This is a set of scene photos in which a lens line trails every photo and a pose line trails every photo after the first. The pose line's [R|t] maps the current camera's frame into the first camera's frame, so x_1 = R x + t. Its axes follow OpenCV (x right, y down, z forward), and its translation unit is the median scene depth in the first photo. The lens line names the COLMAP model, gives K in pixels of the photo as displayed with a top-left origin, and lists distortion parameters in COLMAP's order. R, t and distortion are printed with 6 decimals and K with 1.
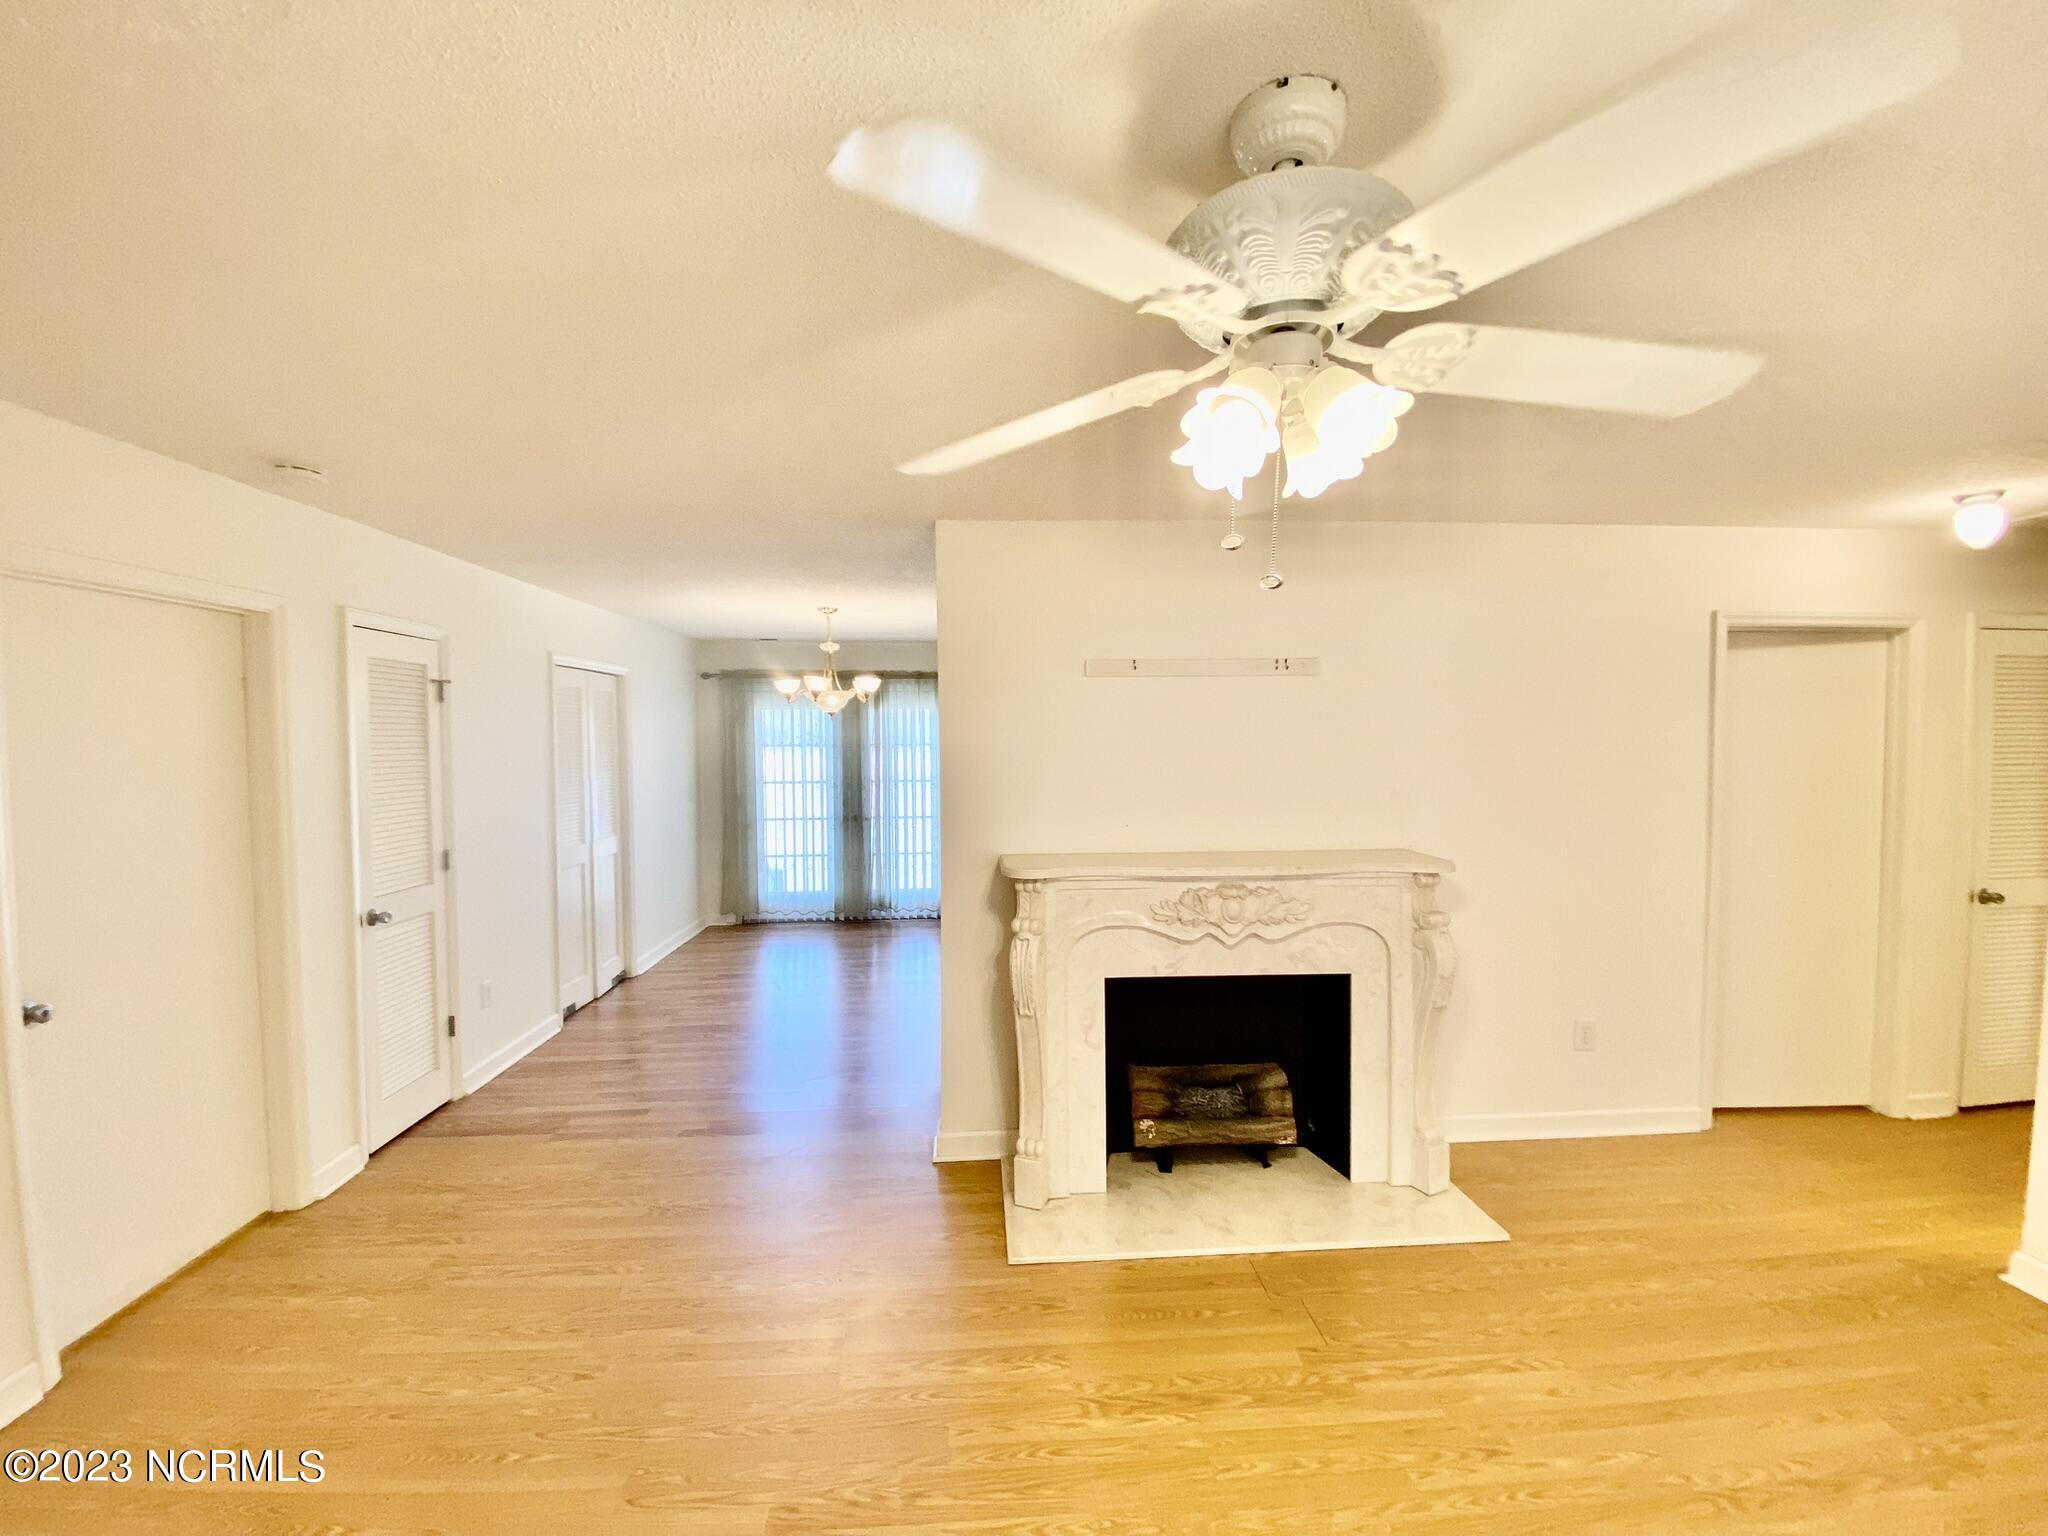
lens RADIAL K [[835.9, 0, 1024.0], [0, 835.9, 768.0], [0, 0, 1]] dist [0.052160, -0.039654]
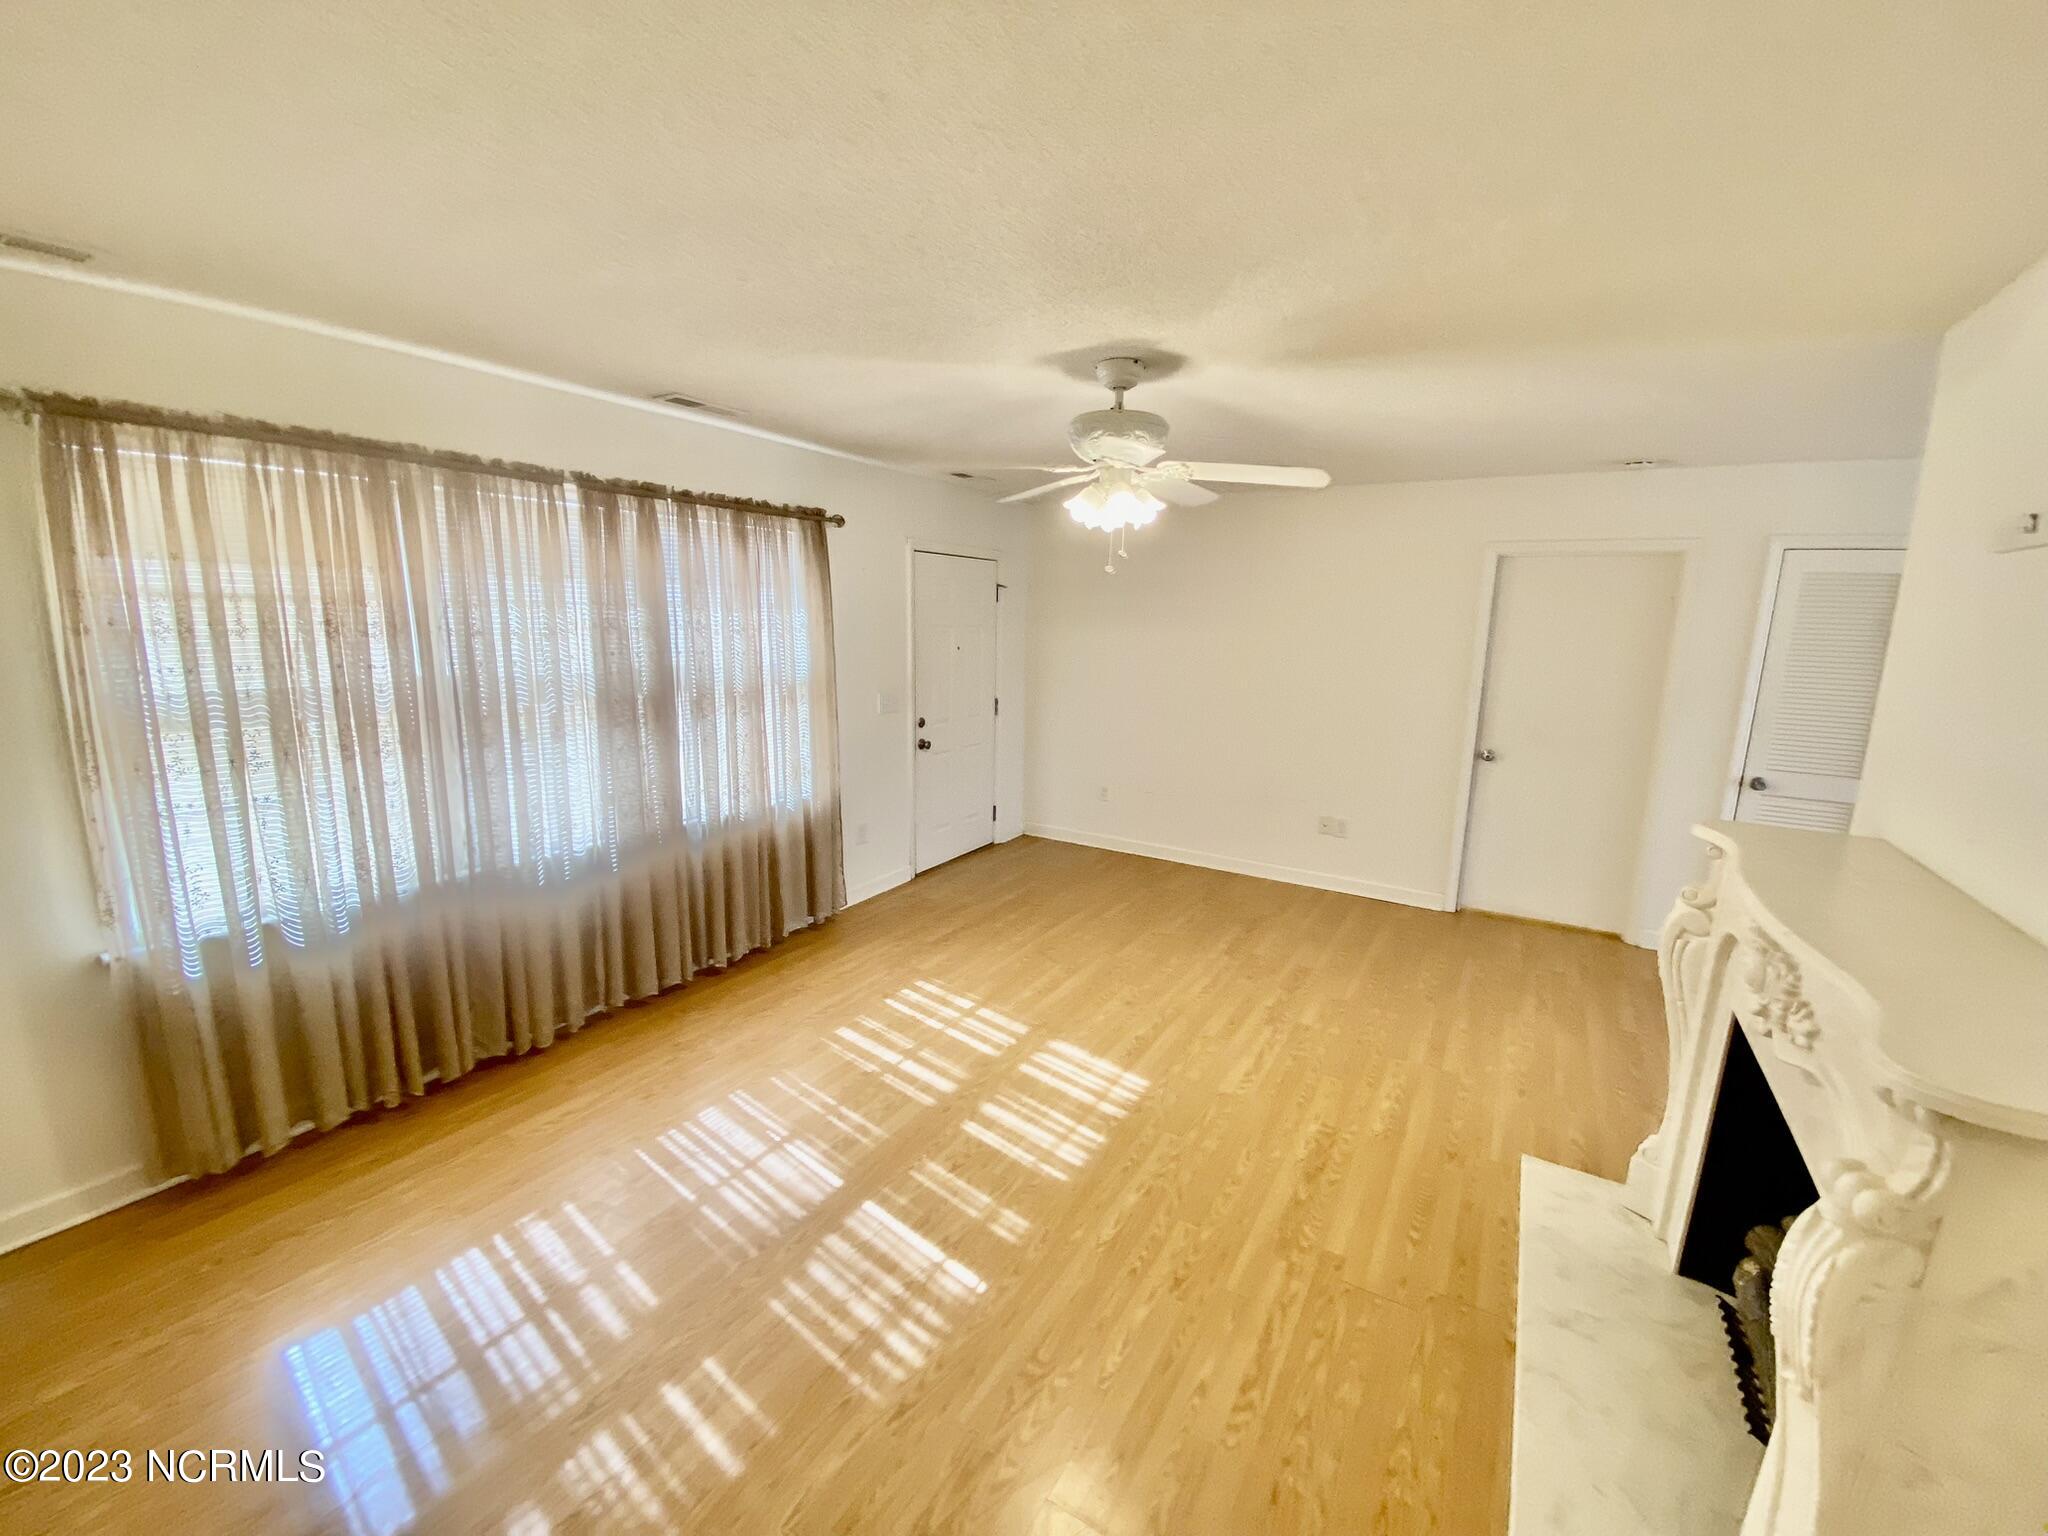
lens RADIAL K [[819.8, 0, 1026.4], [0, 819.8, 765.7], [0, 0, 1]] dist [0.054451, -0.044867]
pose [[-0.573632, 0.140427, -0.806986, 0.951672], [-0.052226, 0.976920, 0.207122, -0.056702], [0.817447, 0.160957, -0.553059, 0.868251]]
